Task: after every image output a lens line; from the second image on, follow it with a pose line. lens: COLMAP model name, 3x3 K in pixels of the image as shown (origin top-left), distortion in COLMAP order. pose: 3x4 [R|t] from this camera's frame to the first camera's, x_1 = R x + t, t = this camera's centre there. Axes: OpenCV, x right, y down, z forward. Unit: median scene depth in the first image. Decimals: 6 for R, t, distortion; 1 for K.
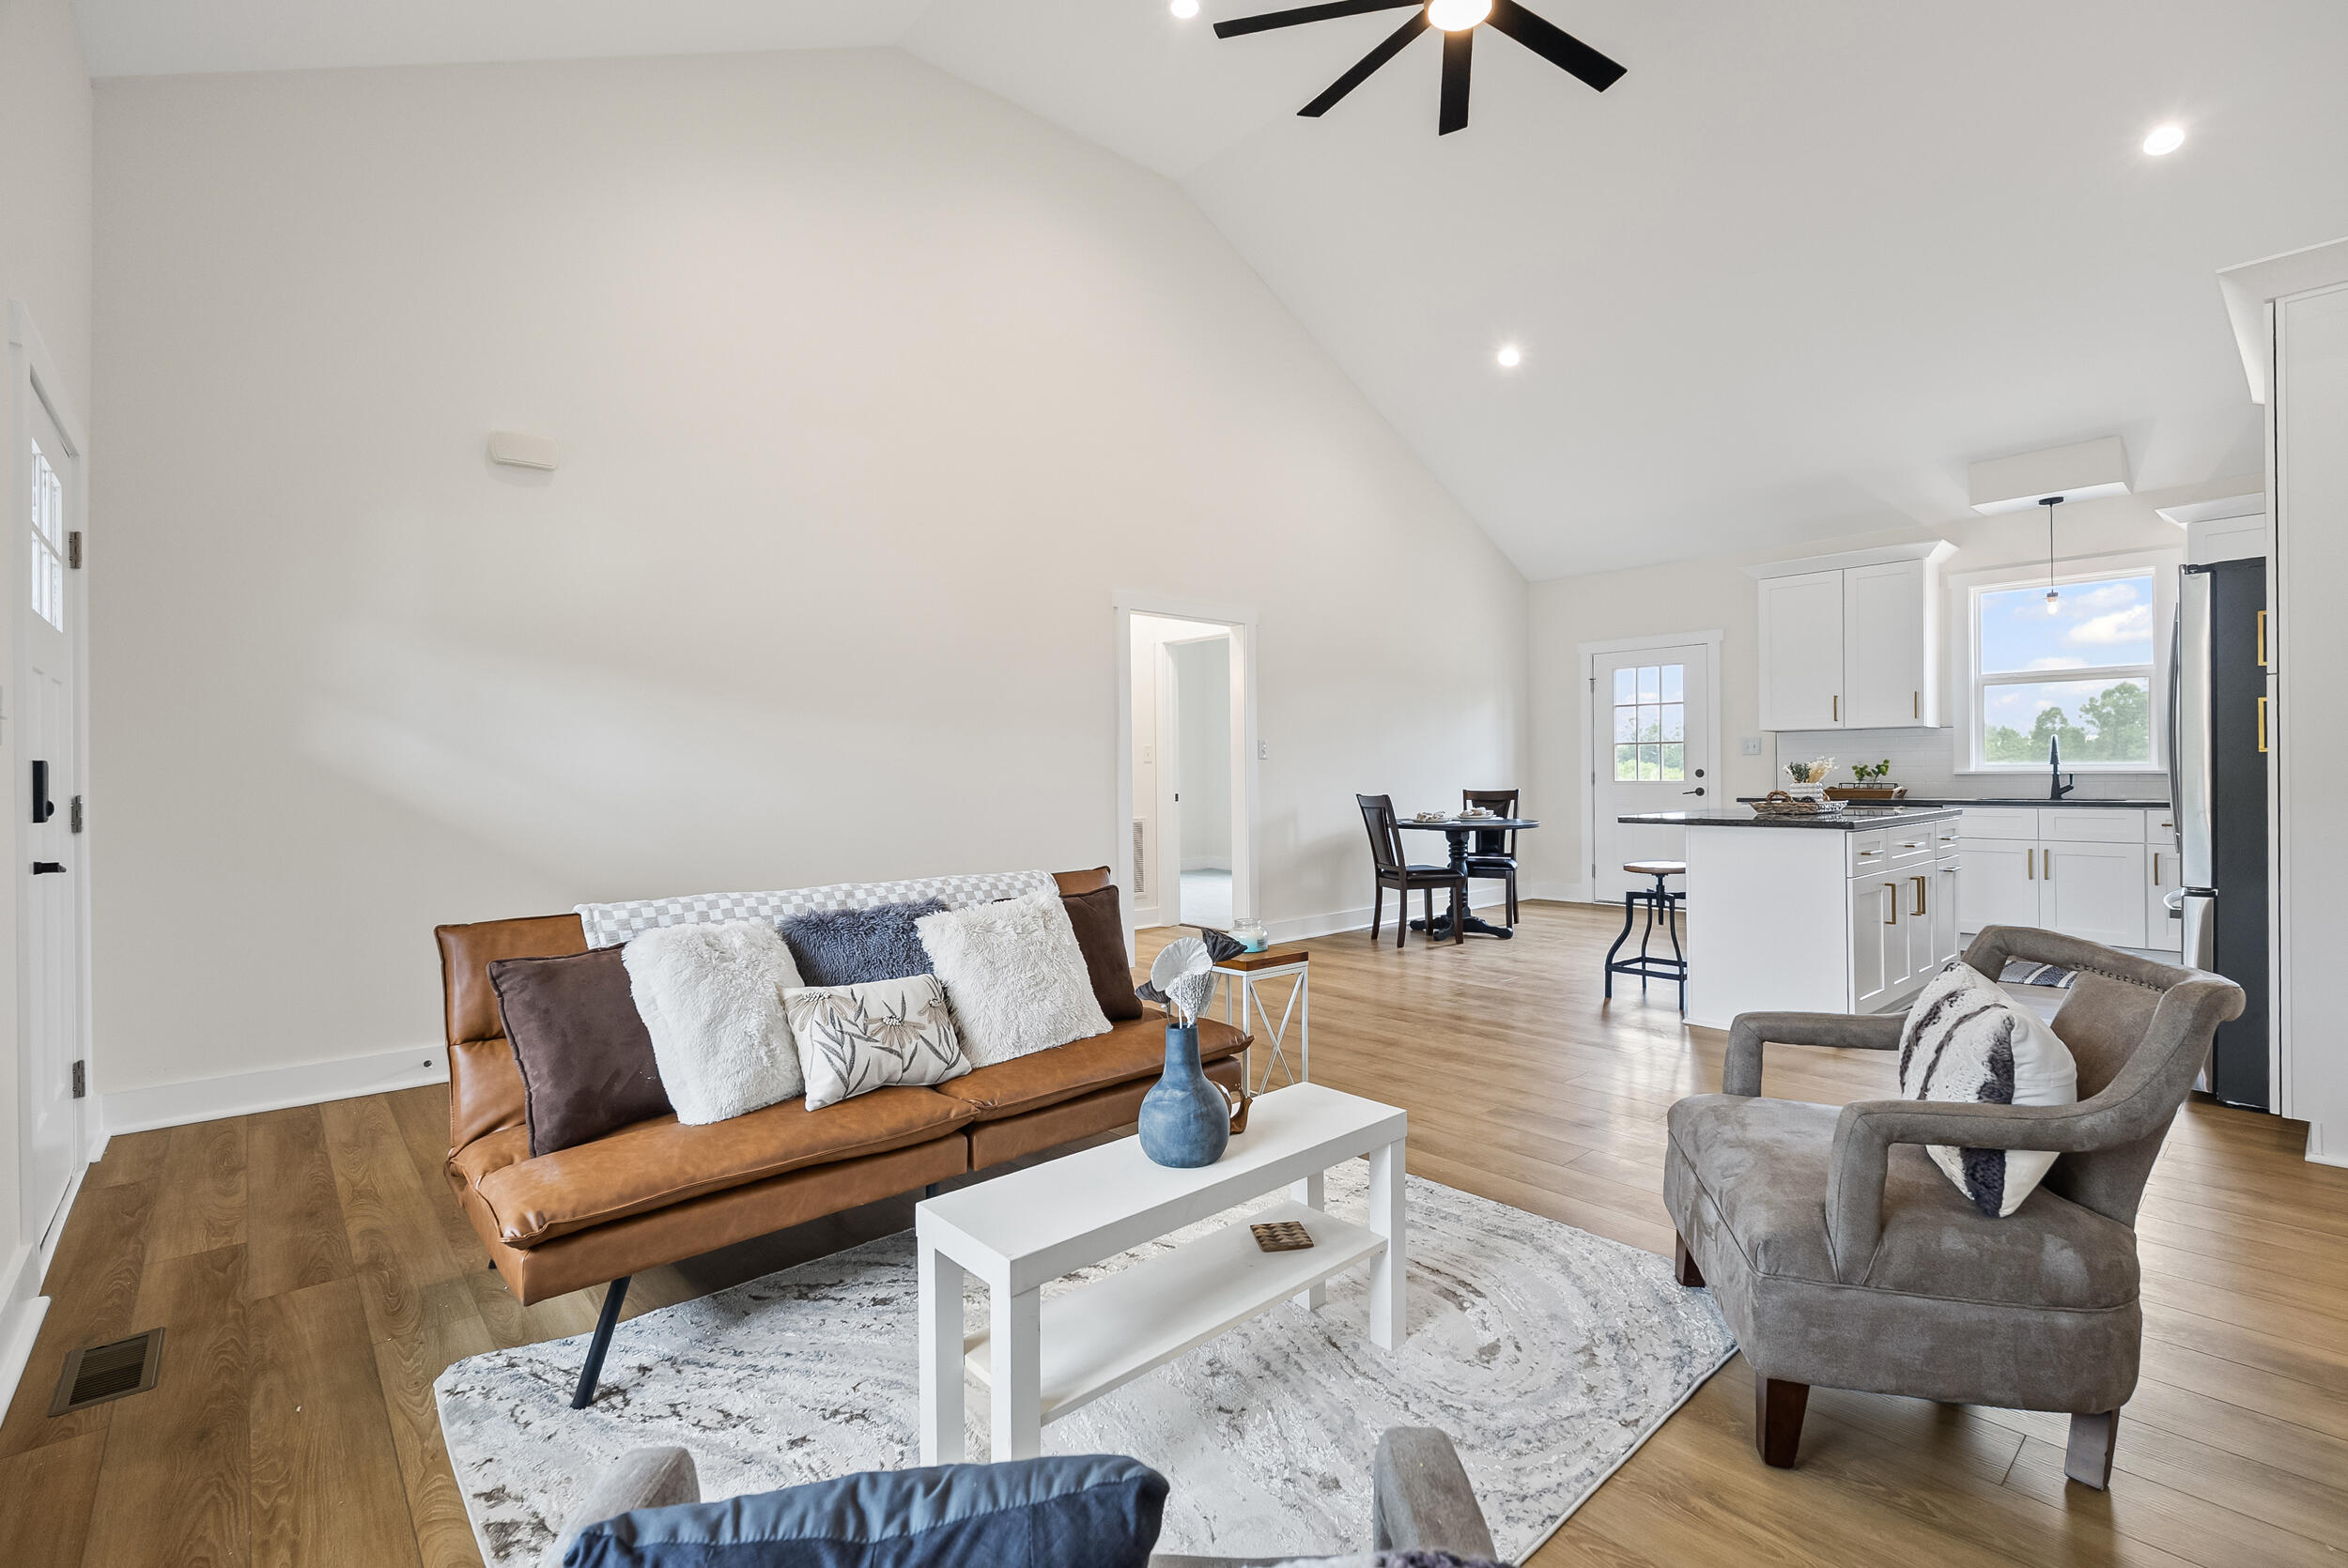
lens RADIAL K [[1038.7, 0, 1179.5], [0, 1038.7, 767.8], [0, 0, 1]] dist [-0.000197, -0.000232]
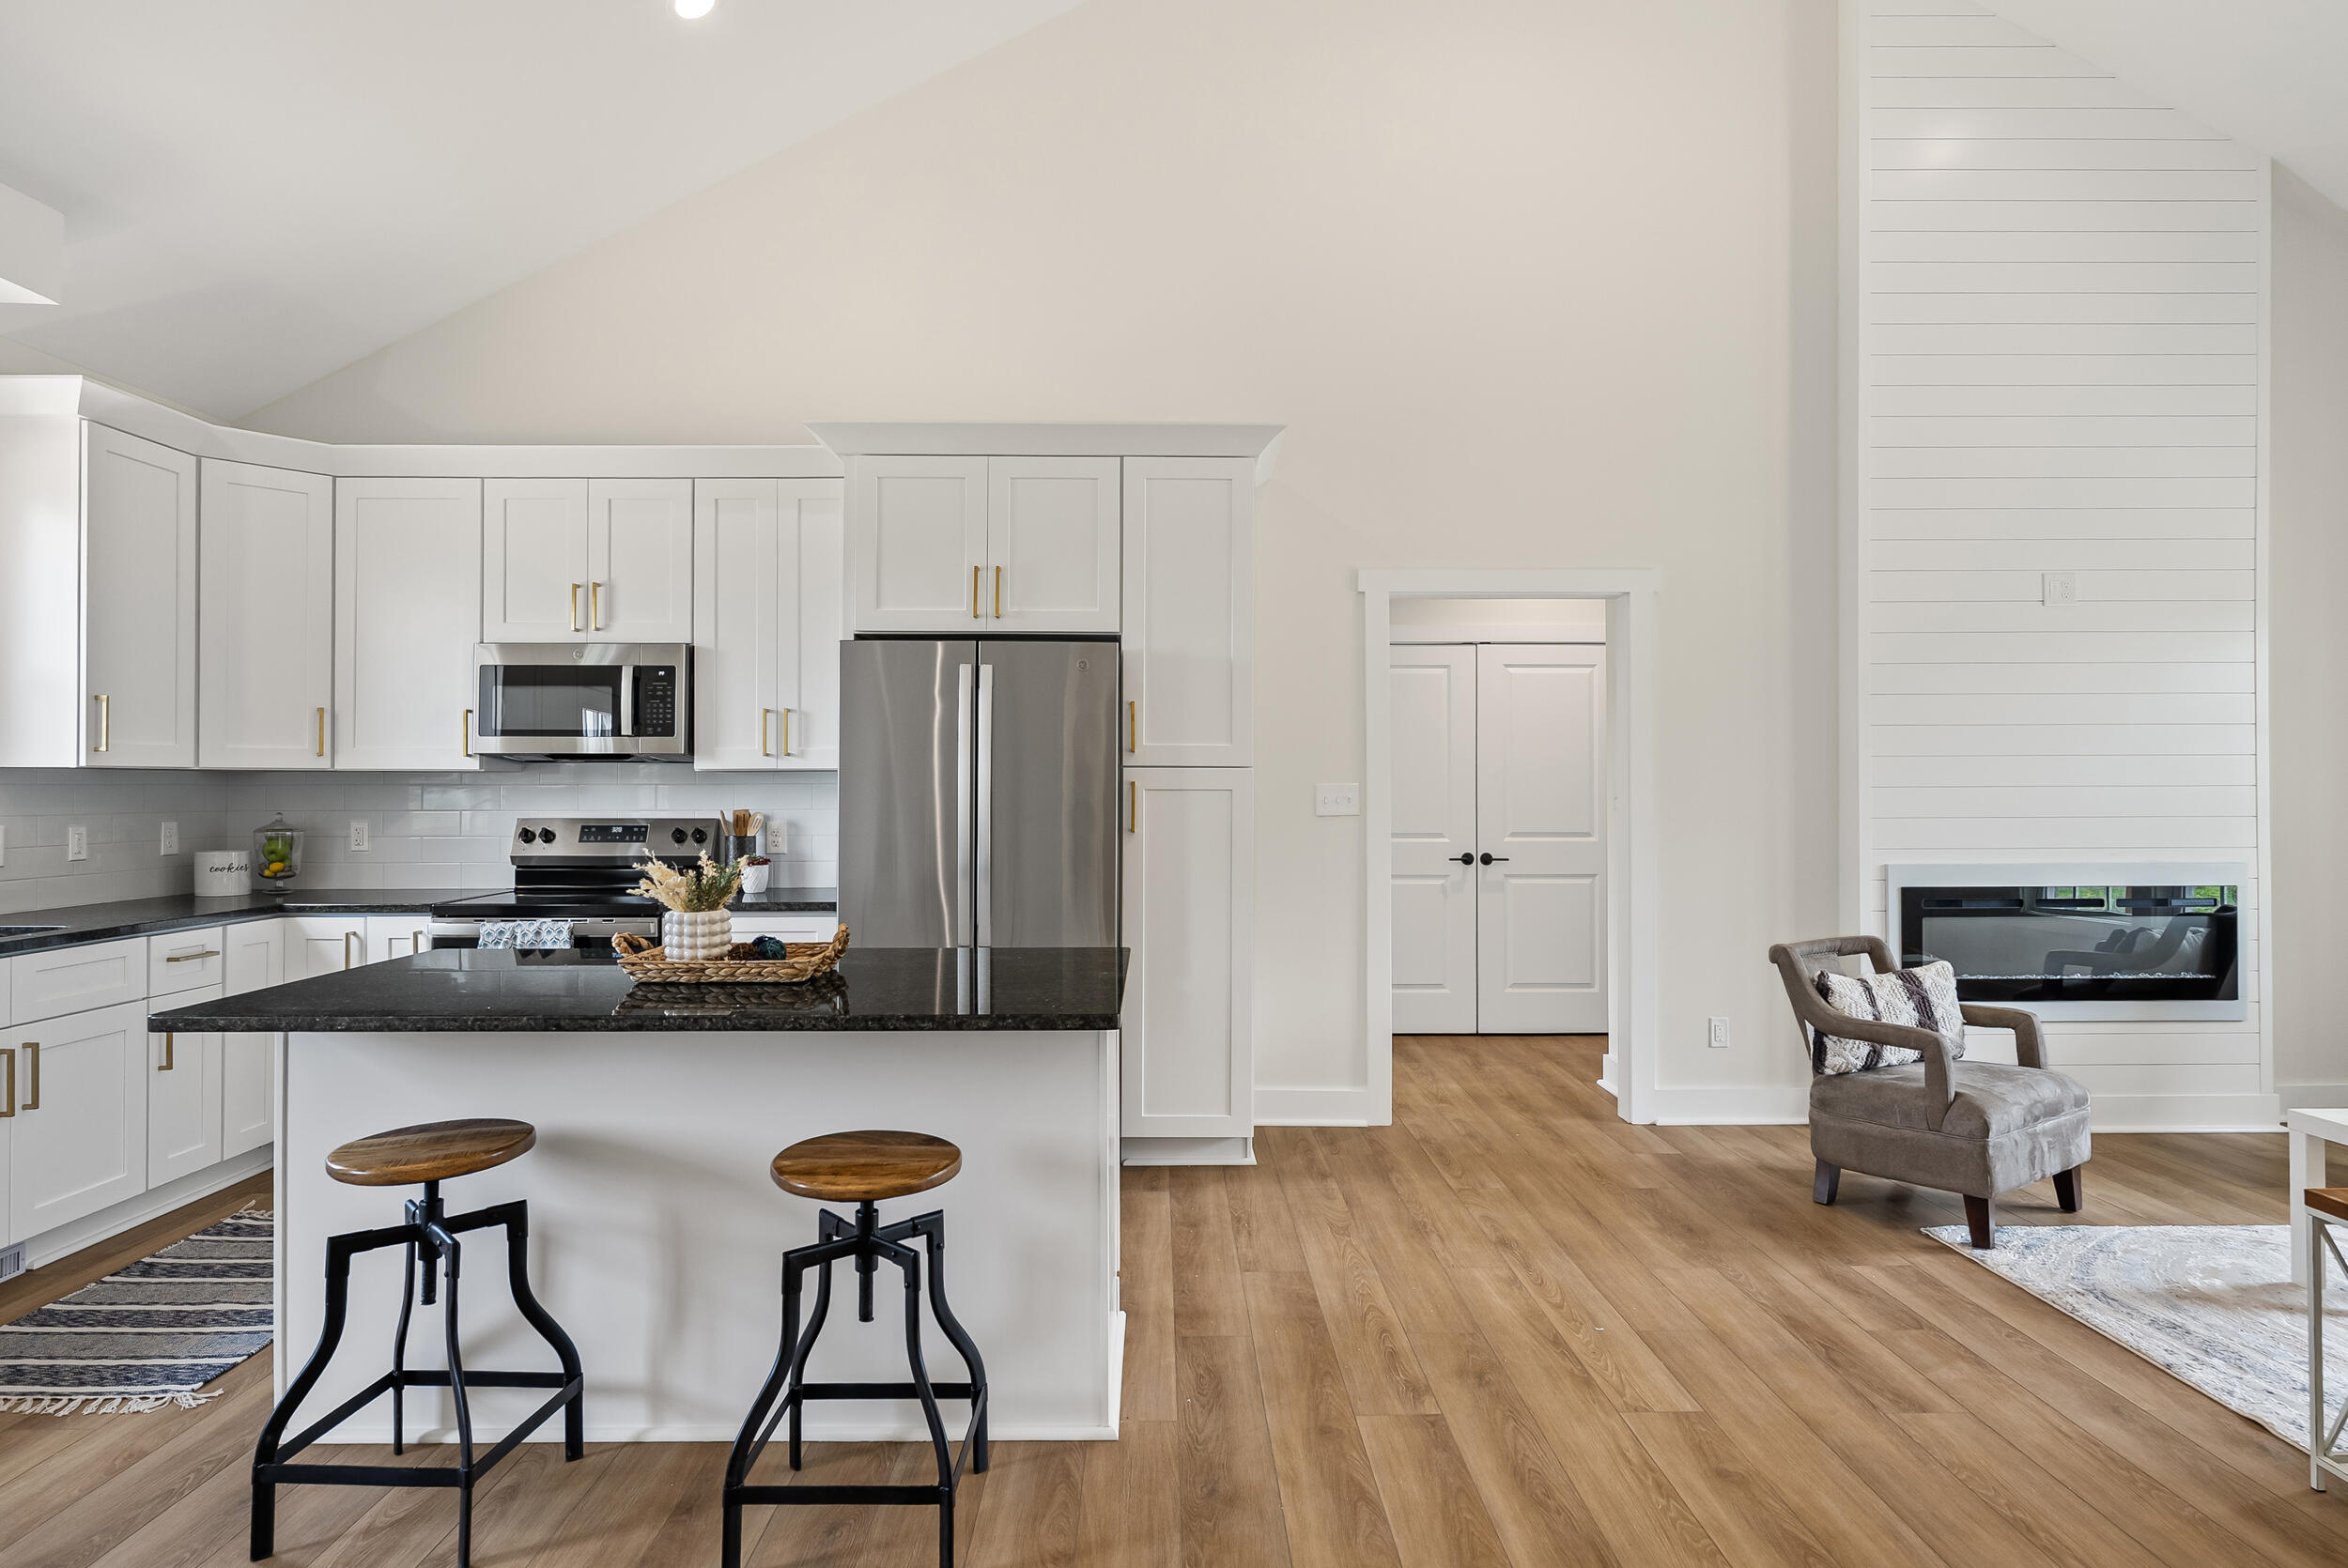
lens RADIAL K [[1333.2, 0, 1190.4], [0, 1333.2, 788.1], [0, 0, 1]] dist [-0.007492, 0.000279]
pose [[-0.781203, 0.008451, 0.624220, 0.058738], [0.003297, 0.999950, -0.009411, -0.023354], [-0.624268, -0.005294, -0.781192, 0.974338]]
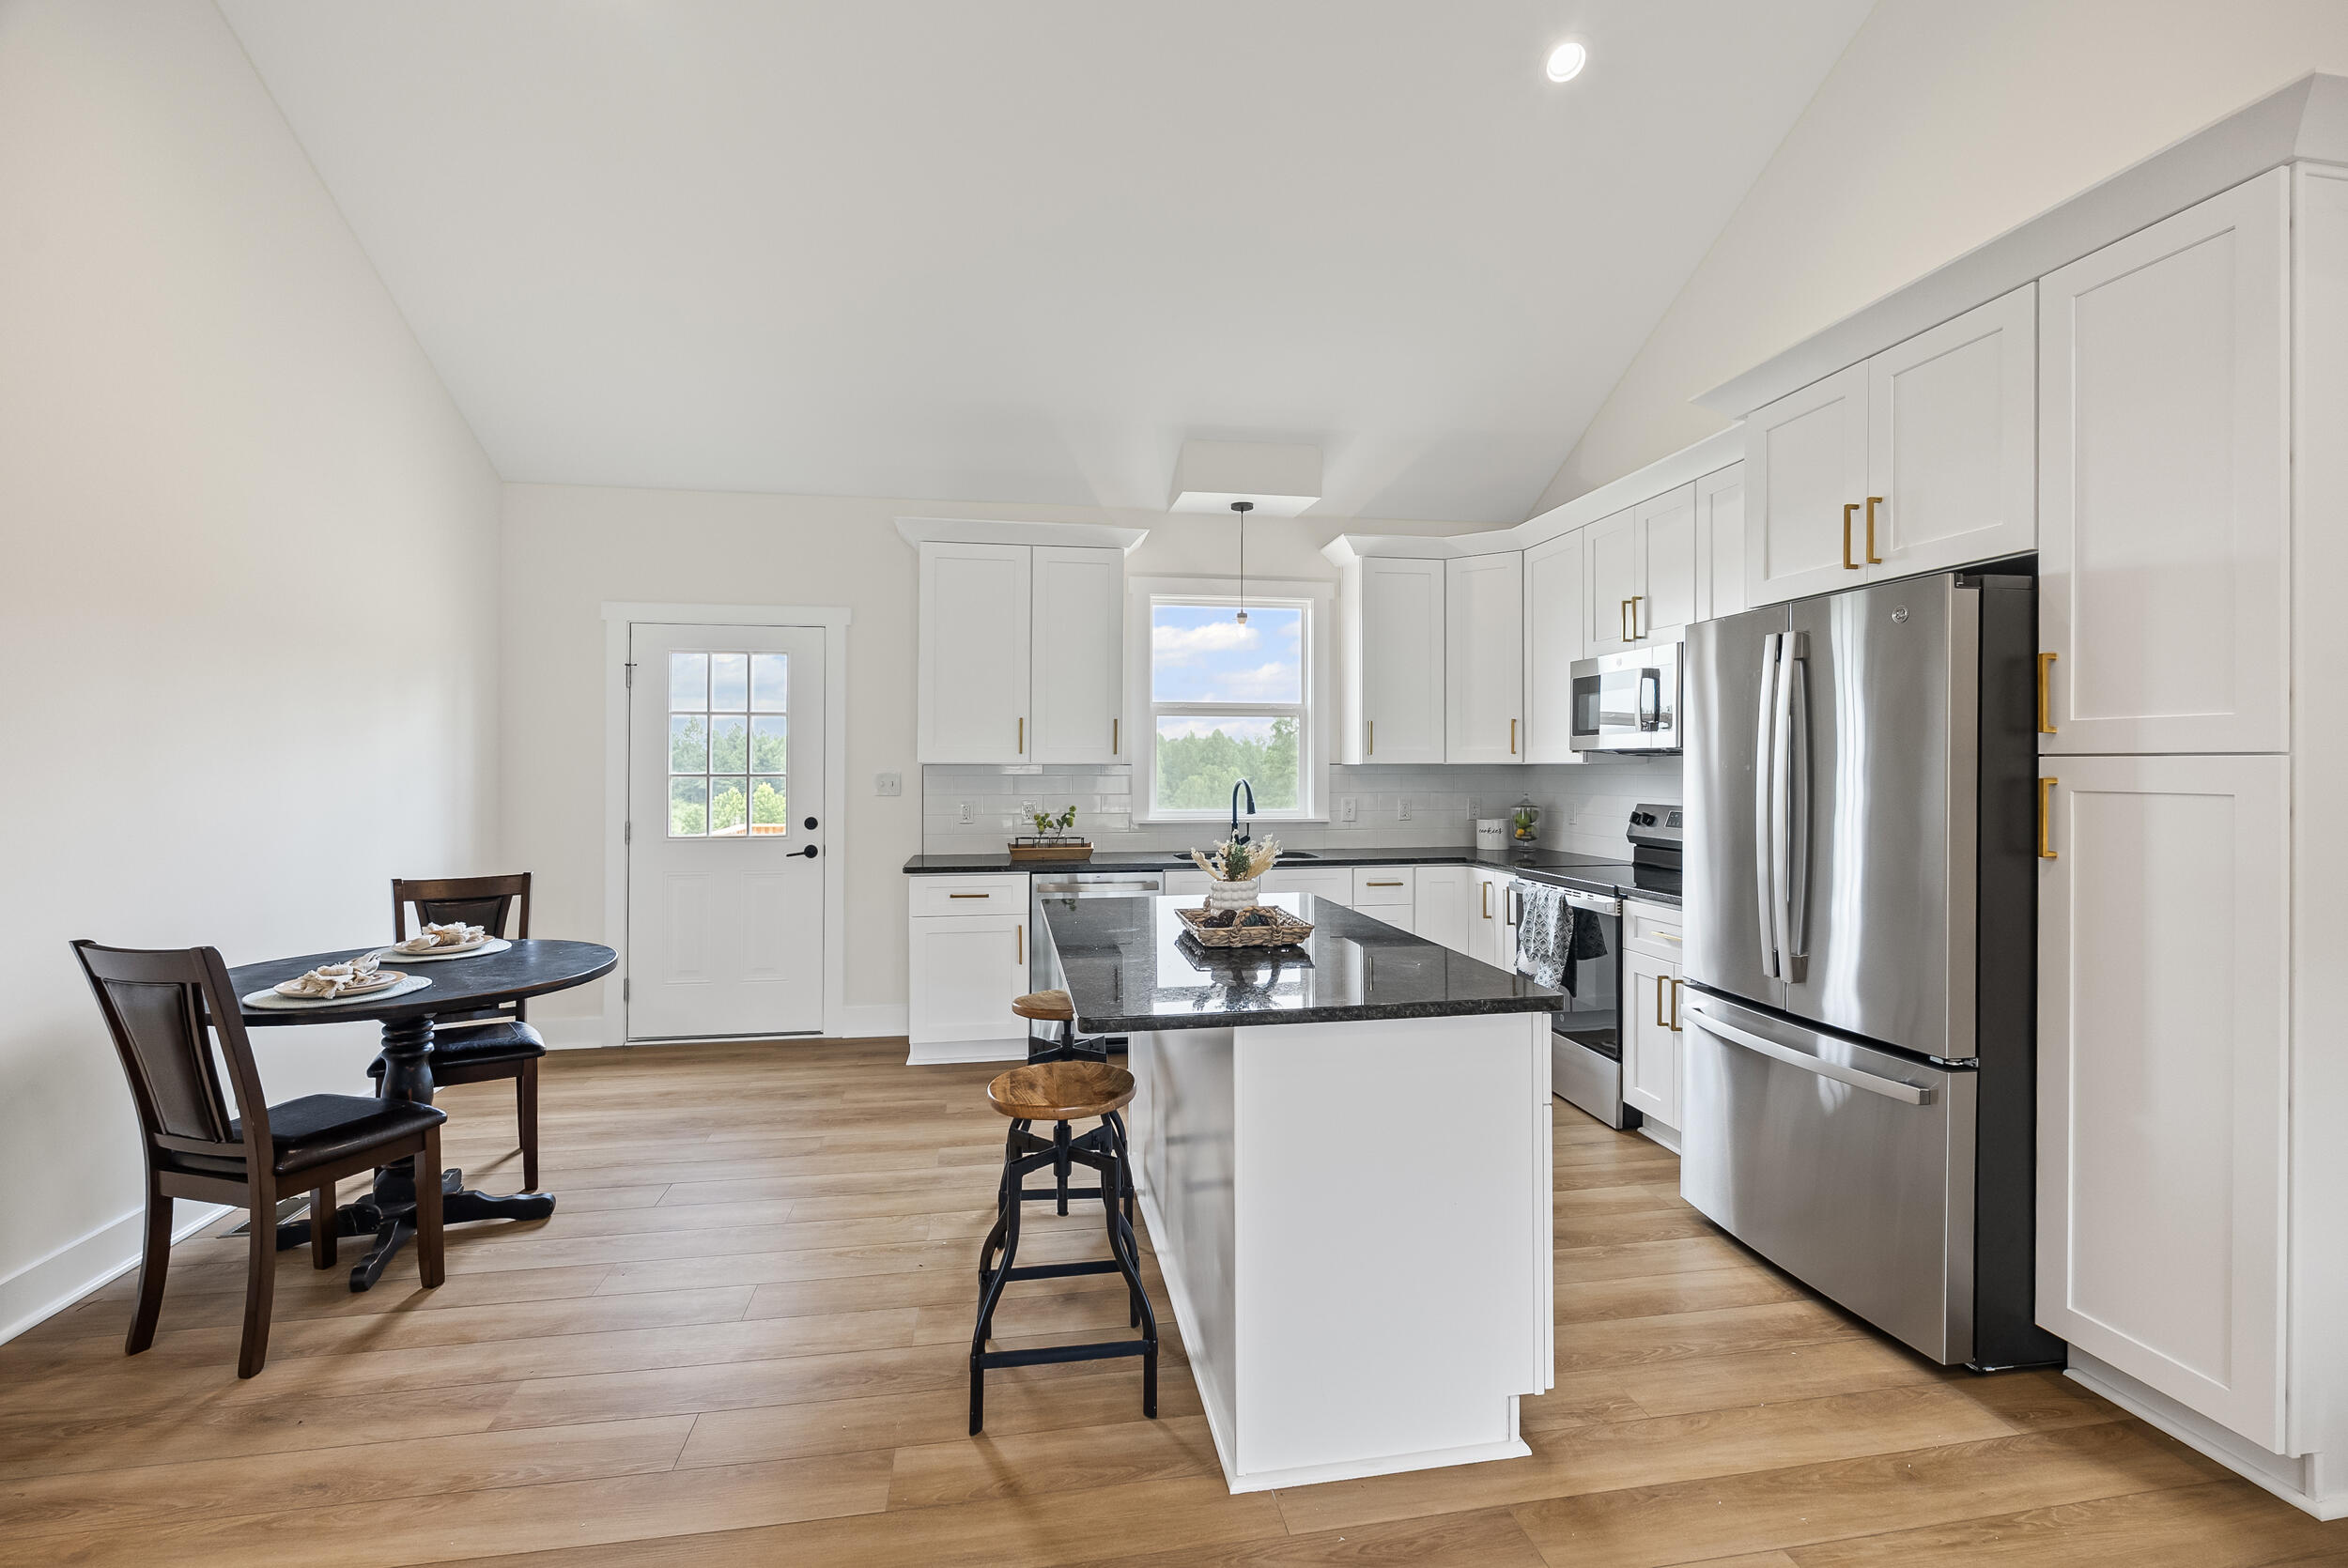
lens RADIAL K [[1038.7, 0, 1154.3], [0, 1038.7, 756.0], [0, 0, 1]] dist [-0.000197, -0.000232]
pose [[0.510921, 0.017920, 0.859441, 0.062625], [-0.007038, 0.999836, -0.016664, -0.032109], [-0.859599, 0.002466, 0.510963, 0.560639]]
